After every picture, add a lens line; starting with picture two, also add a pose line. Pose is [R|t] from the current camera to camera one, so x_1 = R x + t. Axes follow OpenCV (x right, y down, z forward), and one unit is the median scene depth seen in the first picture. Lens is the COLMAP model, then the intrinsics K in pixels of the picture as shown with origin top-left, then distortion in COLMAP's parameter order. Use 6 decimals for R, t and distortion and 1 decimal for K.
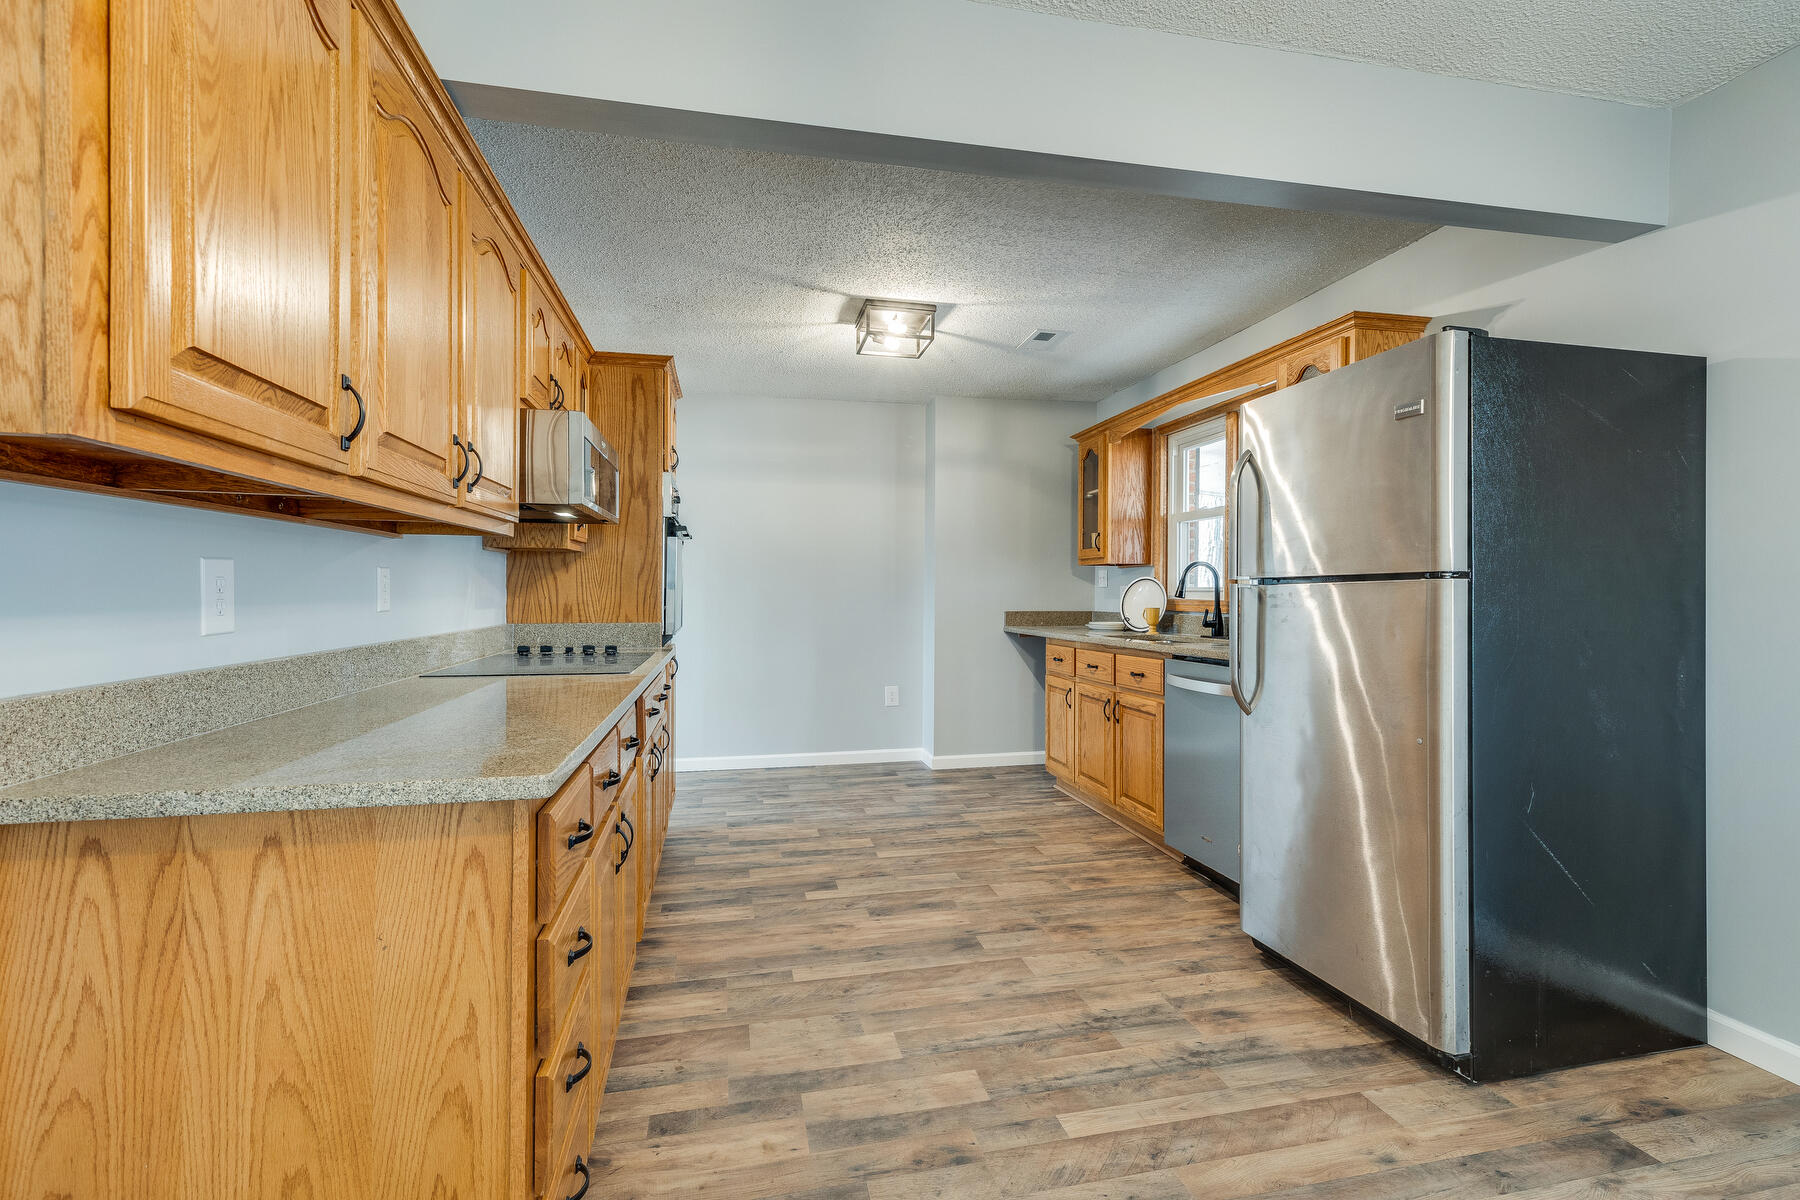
lens RADIAL K [[809.5, 0, 902.6], [0, 809.5, 596.1], [0, 0, 1]] dist [0.004914, -0.000672]
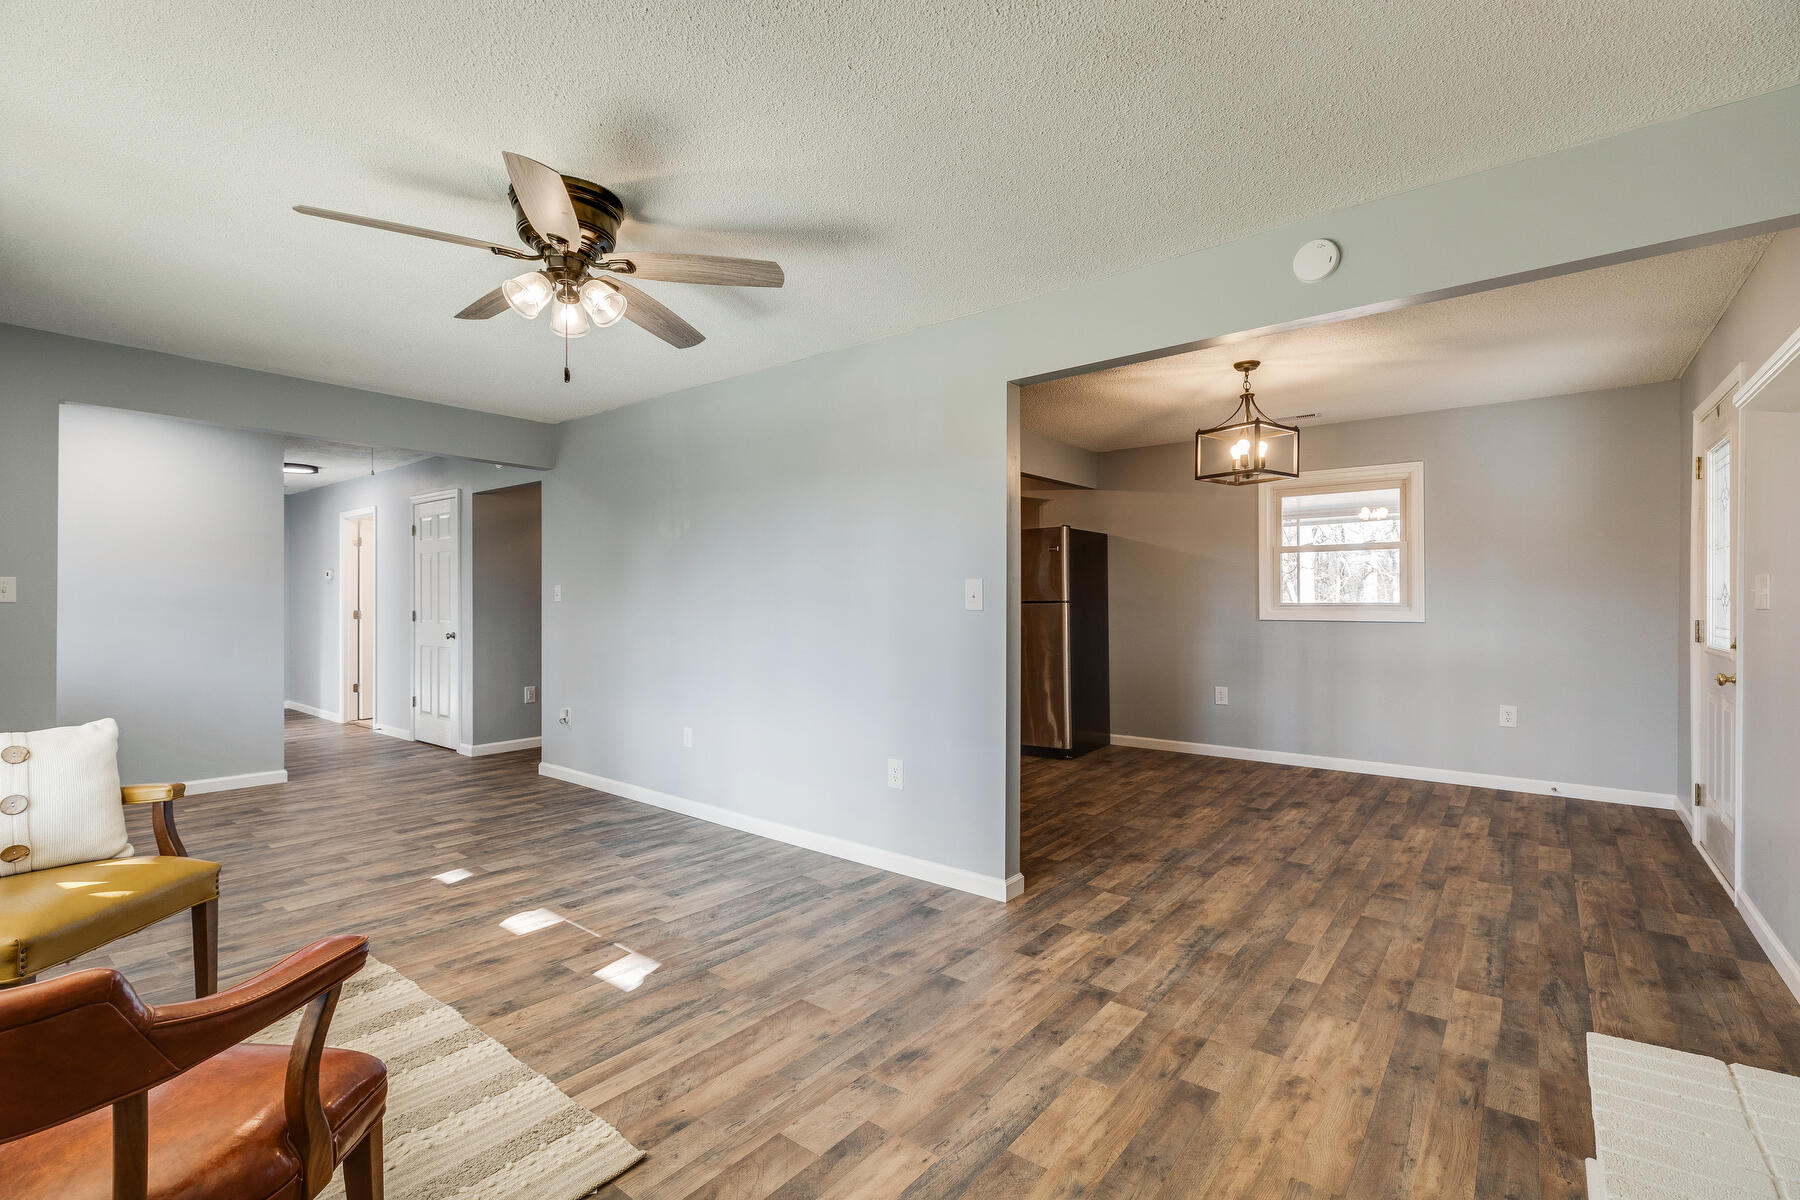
lens RADIAL K [[809.5, 0, 894.3], [0, 809.5, 609.0], [0, 0, 1]] dist [0.004914, -0.000672]
pose [[0.772918, -0.014574, 0.634339, -1.205434], [0.009911, 0.999892, 0.010897, -0.025360], [-0.634429, -0.002135, 0.772978, -0.672040]]
